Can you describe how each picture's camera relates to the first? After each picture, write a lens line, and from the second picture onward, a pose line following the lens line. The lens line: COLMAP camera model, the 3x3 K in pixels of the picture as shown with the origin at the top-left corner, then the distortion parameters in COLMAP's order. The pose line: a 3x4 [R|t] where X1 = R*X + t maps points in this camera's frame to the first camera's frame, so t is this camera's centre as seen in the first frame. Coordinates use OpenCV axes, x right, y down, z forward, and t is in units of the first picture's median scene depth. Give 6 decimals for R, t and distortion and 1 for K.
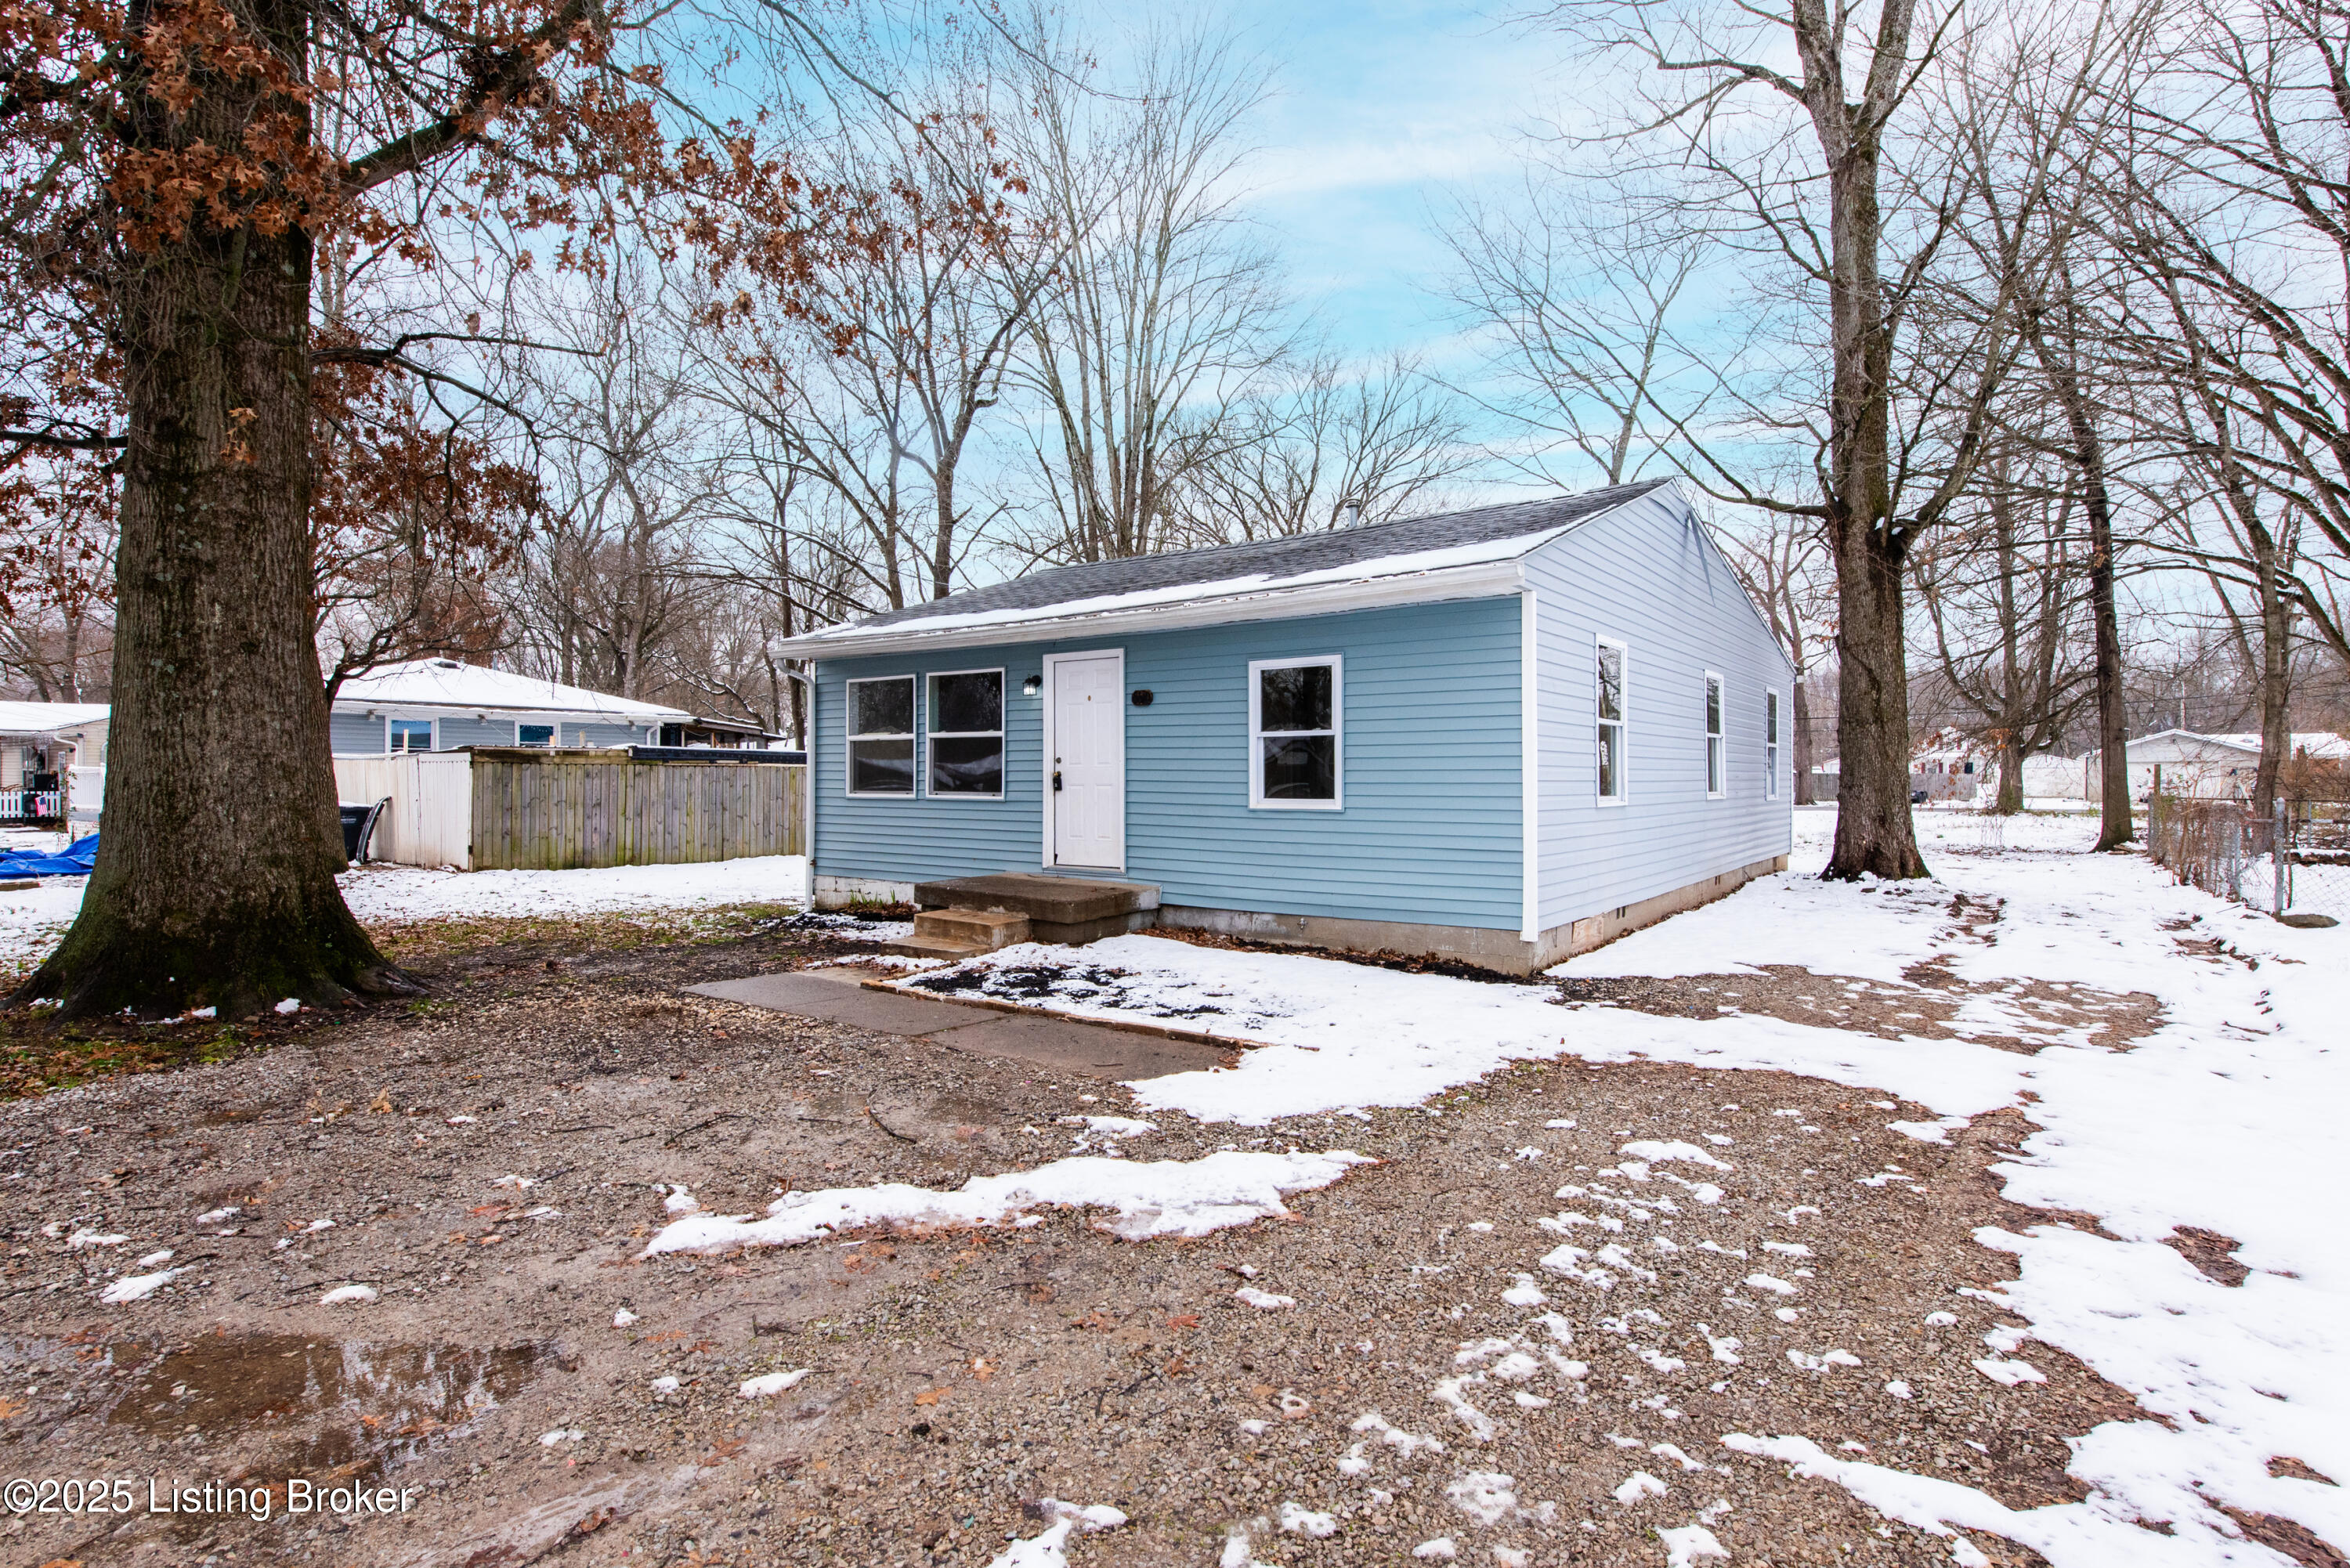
lens RADIAL K [[1228.8, 0, 1175.0], [0, 1228.8, 784.0], [0, 0, 1]] dist [-0.000122, -0.000006]
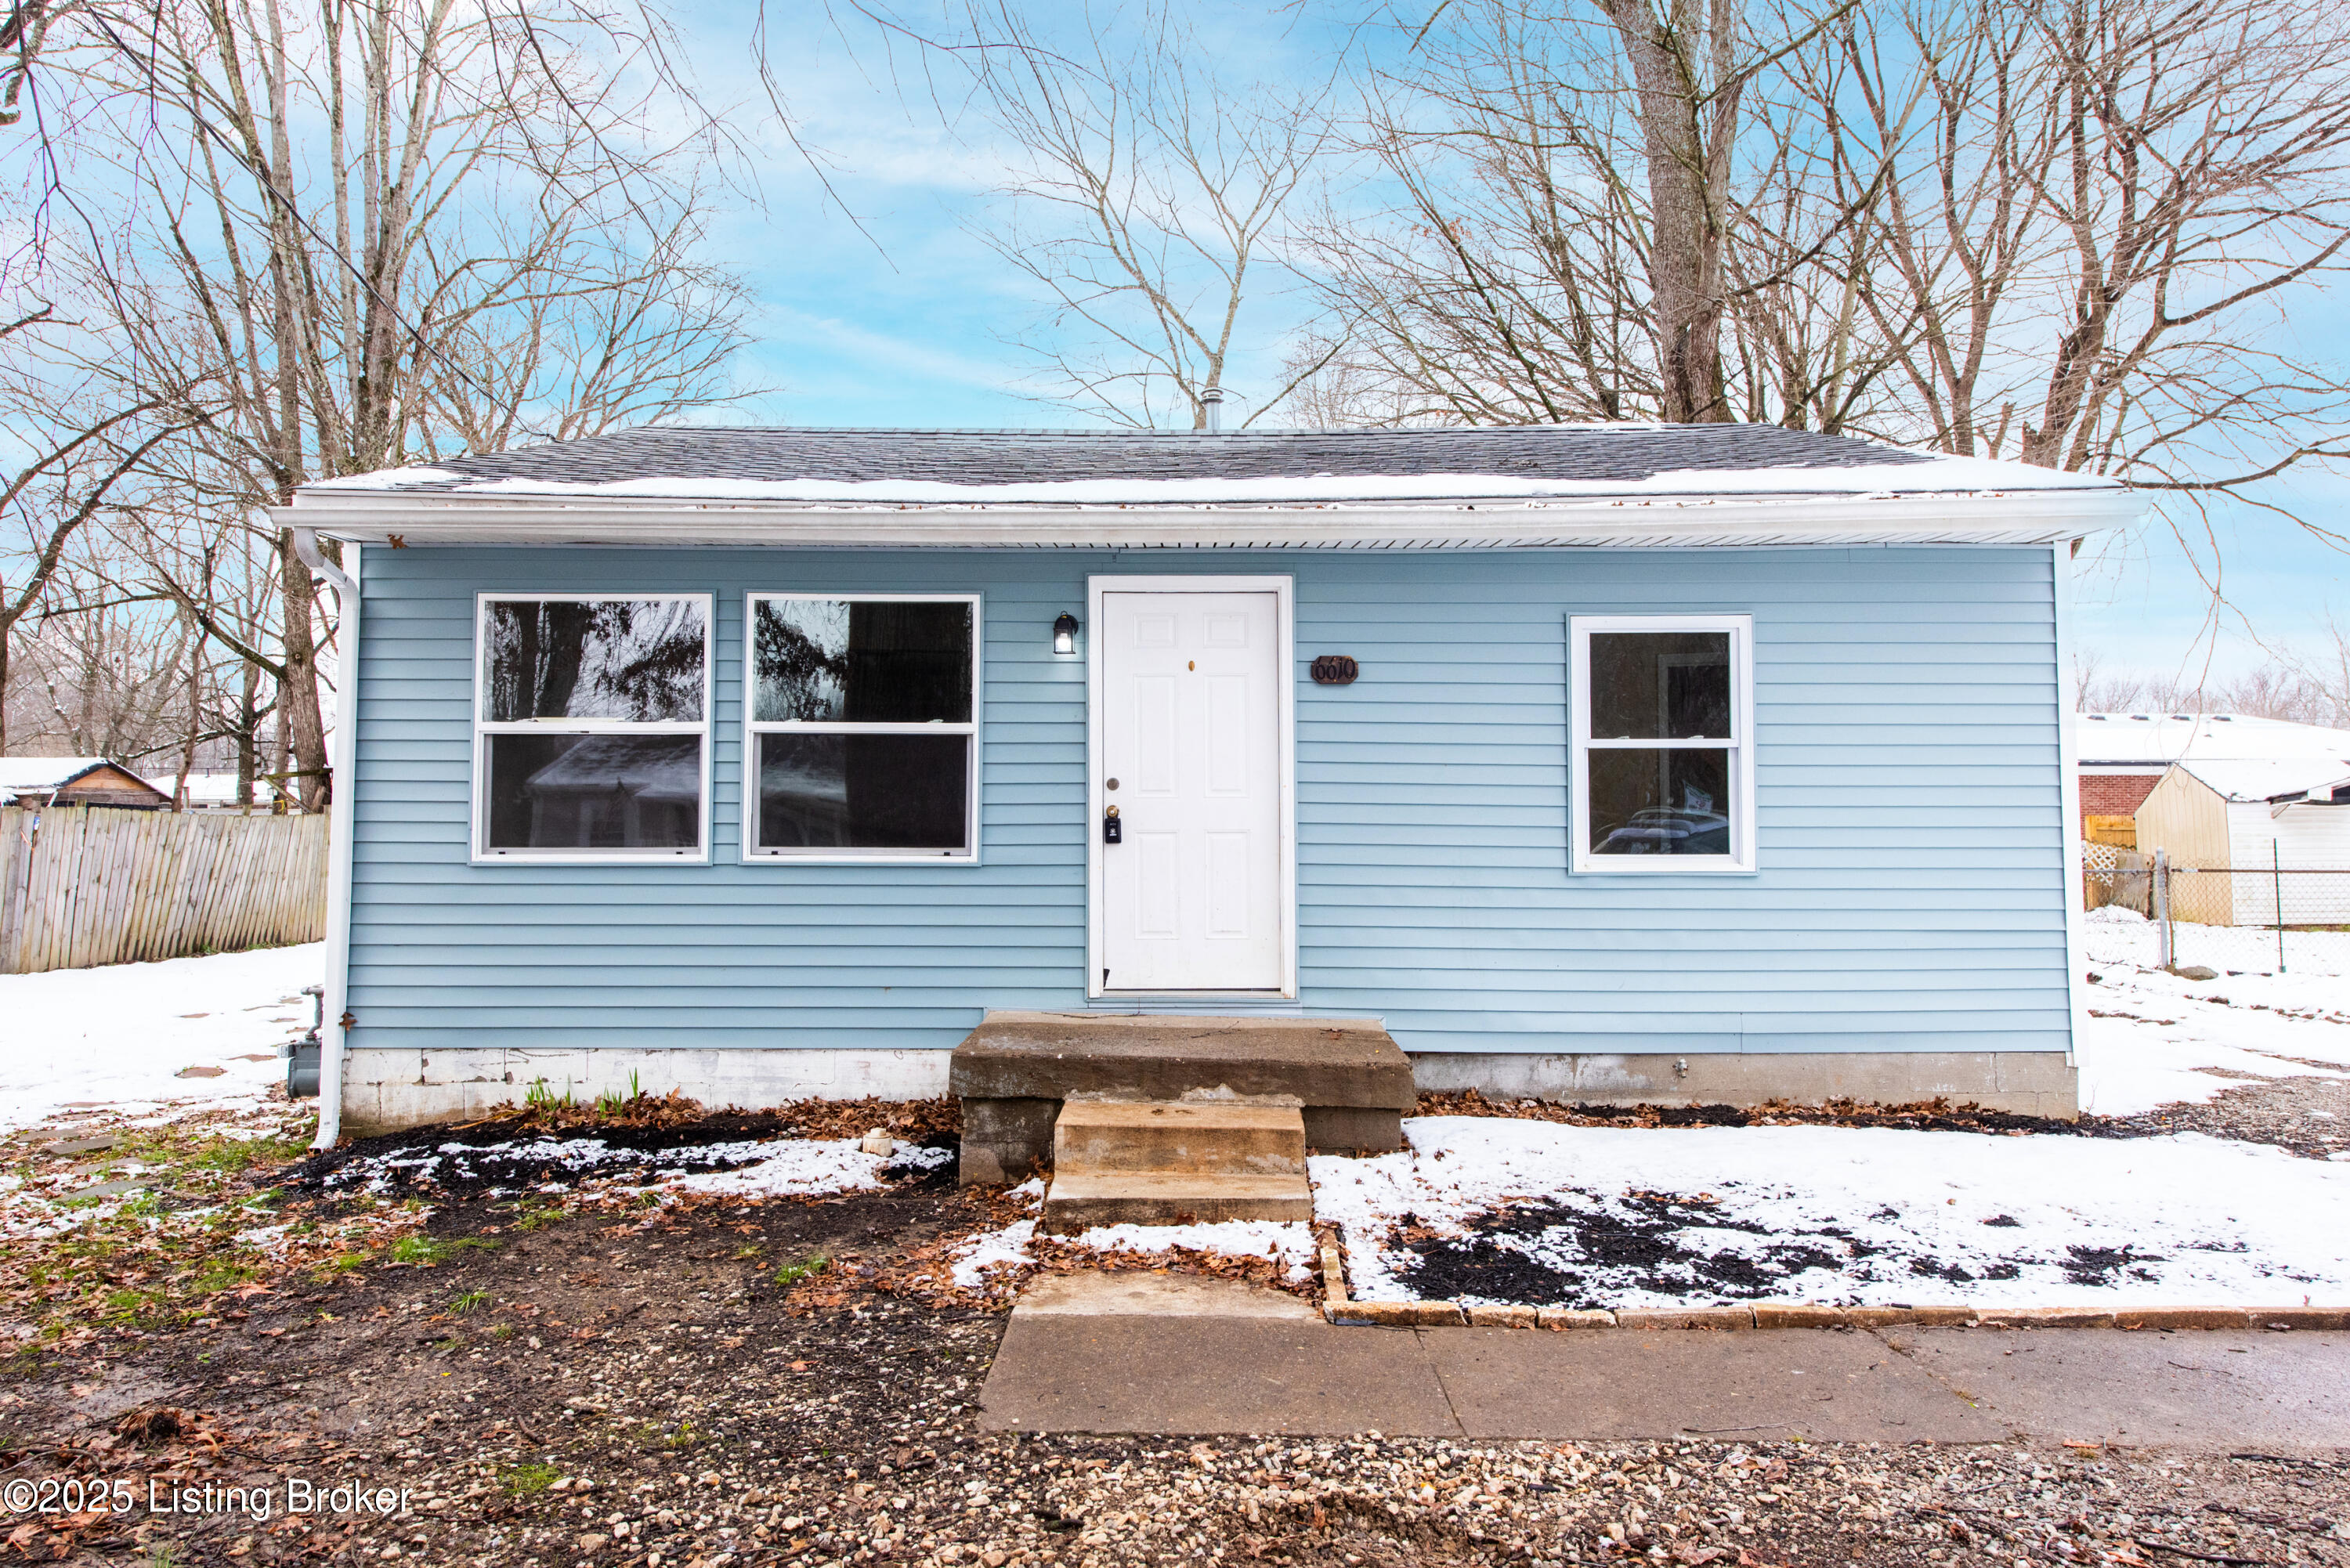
lens RADIAL K [[1609.6, 0, 1175.0], [0, 1609.6, 784.0], [0, 0, 1]] dist [-0.058520, -0.000451]
pose [[0.823444, 0.012302, 0.567265, -0.512922], [-0.000050, 0.999766, -0.021610, -0.005250], [-0.567398, 0.017766, 0.823252, 0.492016]]
